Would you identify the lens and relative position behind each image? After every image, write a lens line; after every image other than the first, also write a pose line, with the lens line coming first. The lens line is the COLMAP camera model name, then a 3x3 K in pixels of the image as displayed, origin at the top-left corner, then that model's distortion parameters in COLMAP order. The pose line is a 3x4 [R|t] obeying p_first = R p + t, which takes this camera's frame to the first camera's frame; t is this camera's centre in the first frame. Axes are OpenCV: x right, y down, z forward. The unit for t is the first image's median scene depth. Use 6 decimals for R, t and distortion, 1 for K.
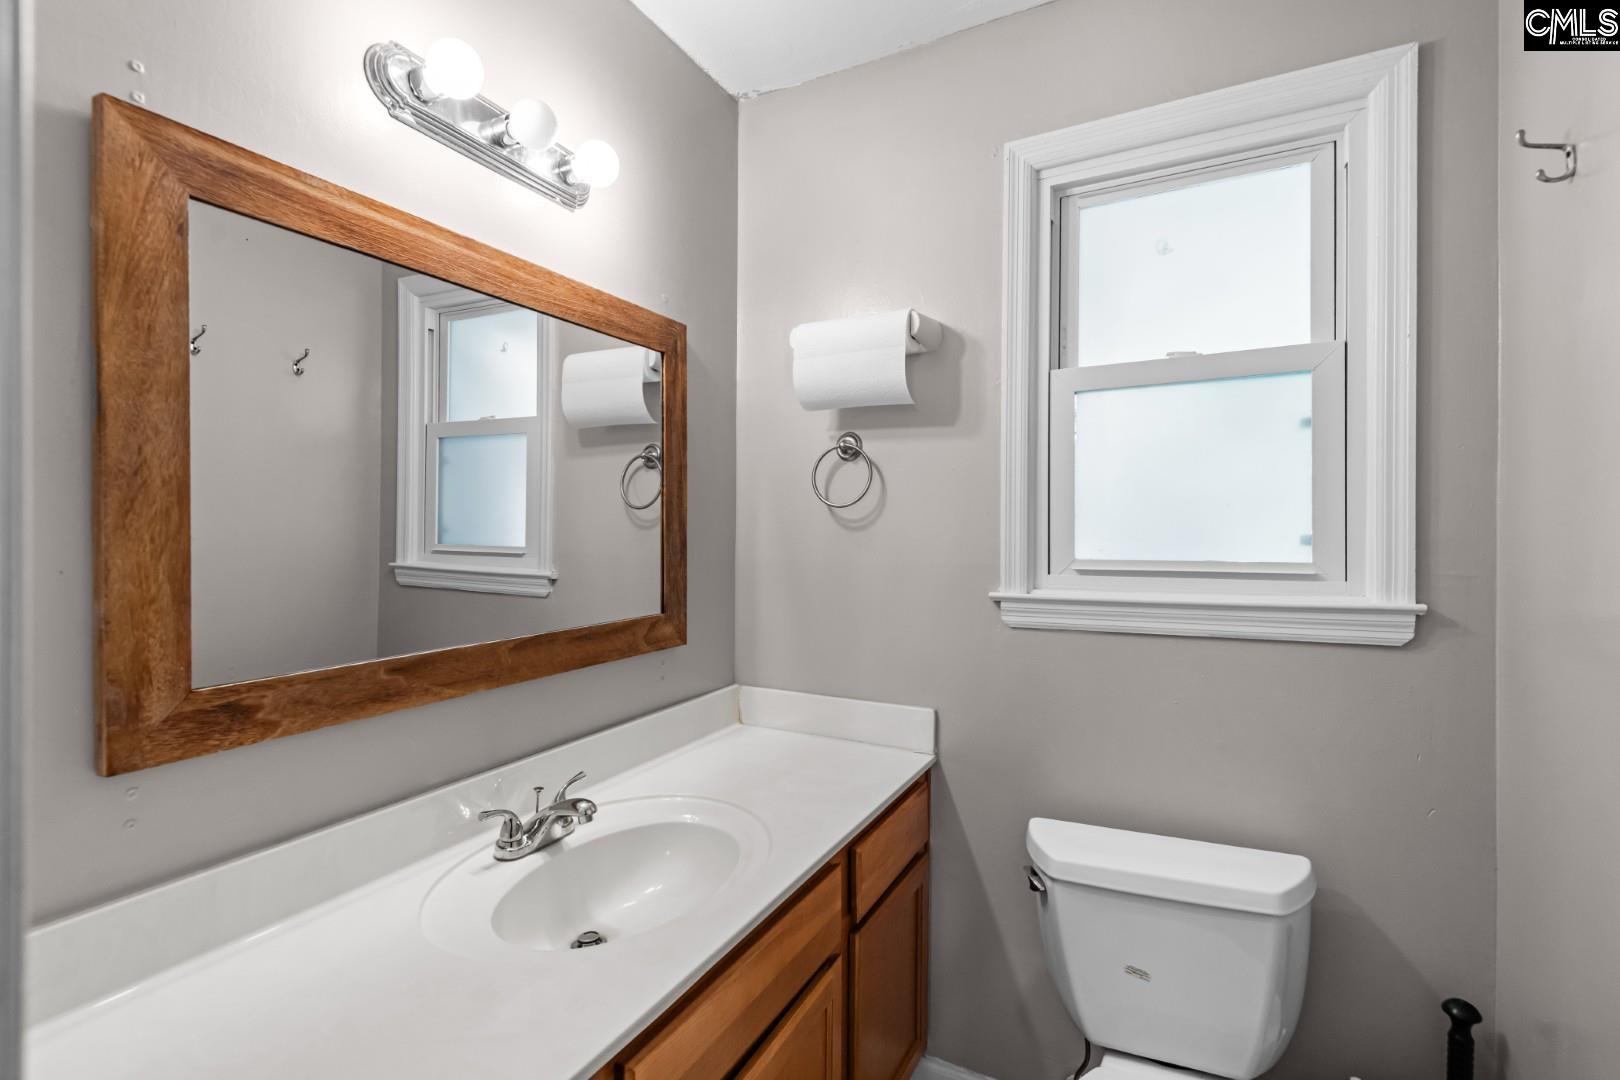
lens RADIAL K [[744.6, 0, 824.4], [0, 744.6, 531.6], [0, 0, 1]] dist [0.023649, -0.011560]
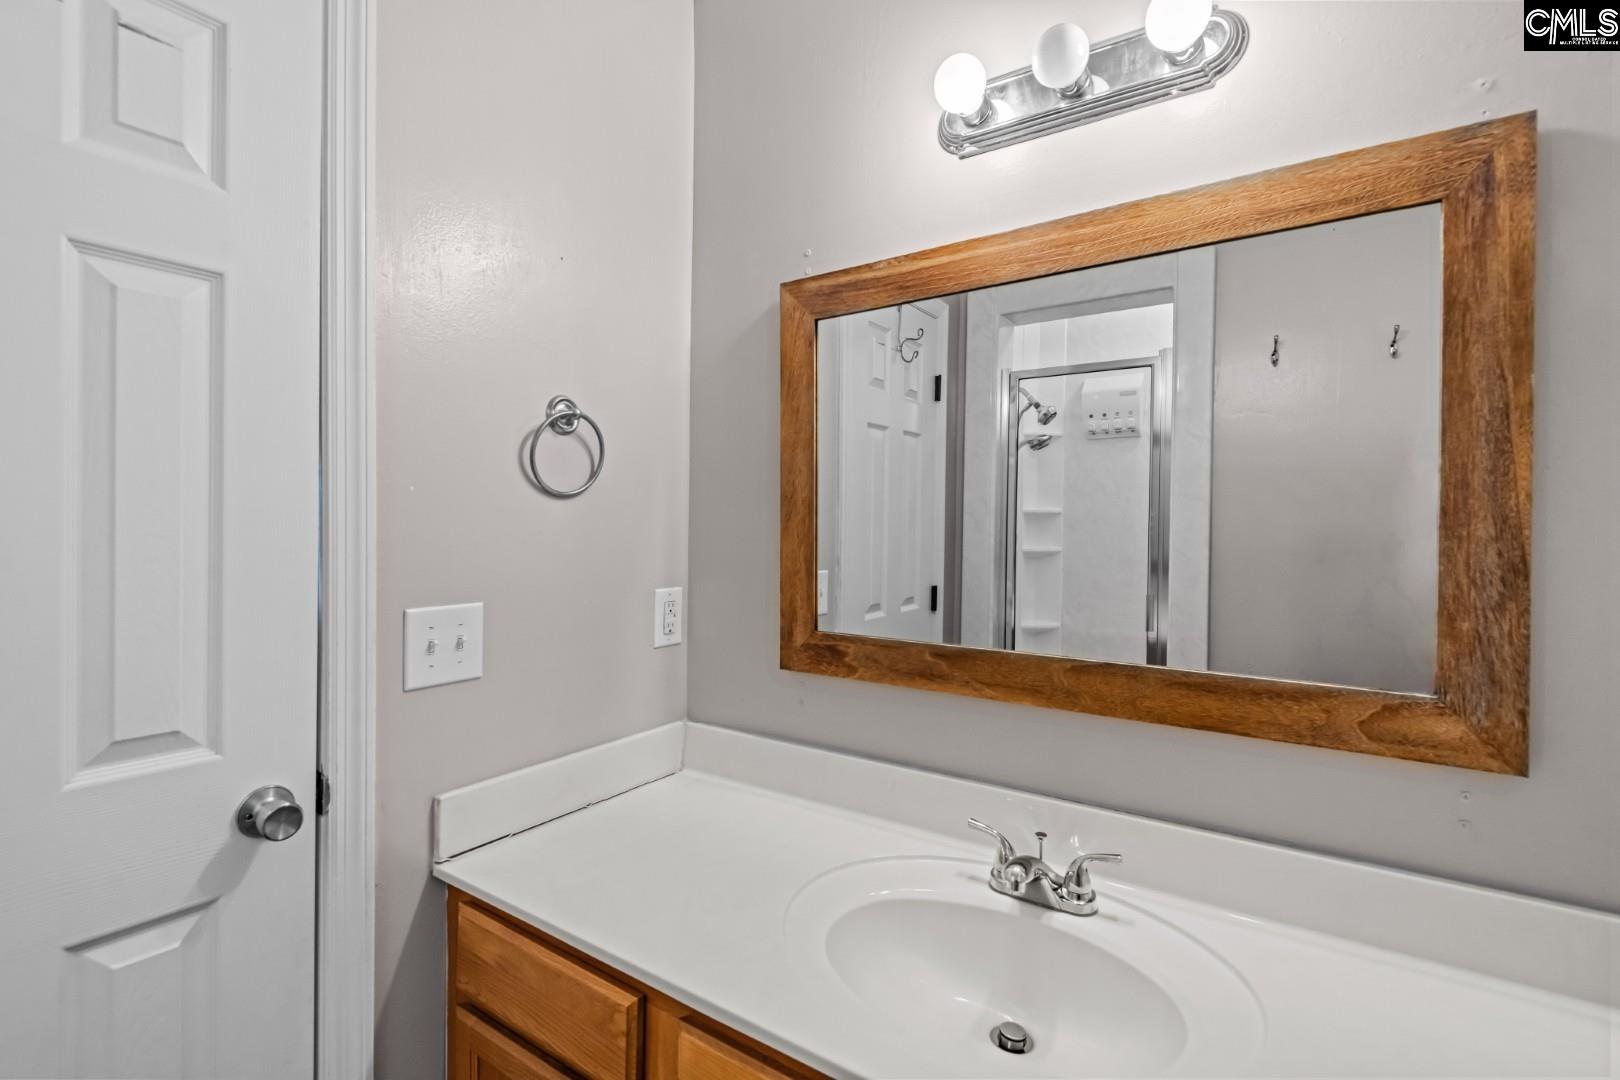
lens RADIAL K [[744.6, 0, 821.0], [0, 744.6, 531.7], [0, 0, 1]] dist [0.023649, -0.011560]
pose [[-0.139076, 0.006576, -0.990260, 0.606435], [-0.009445, 0.999924, 0.007966, -0.009973], [0.990237, 0.010461, -0.139004, 1.048164]]
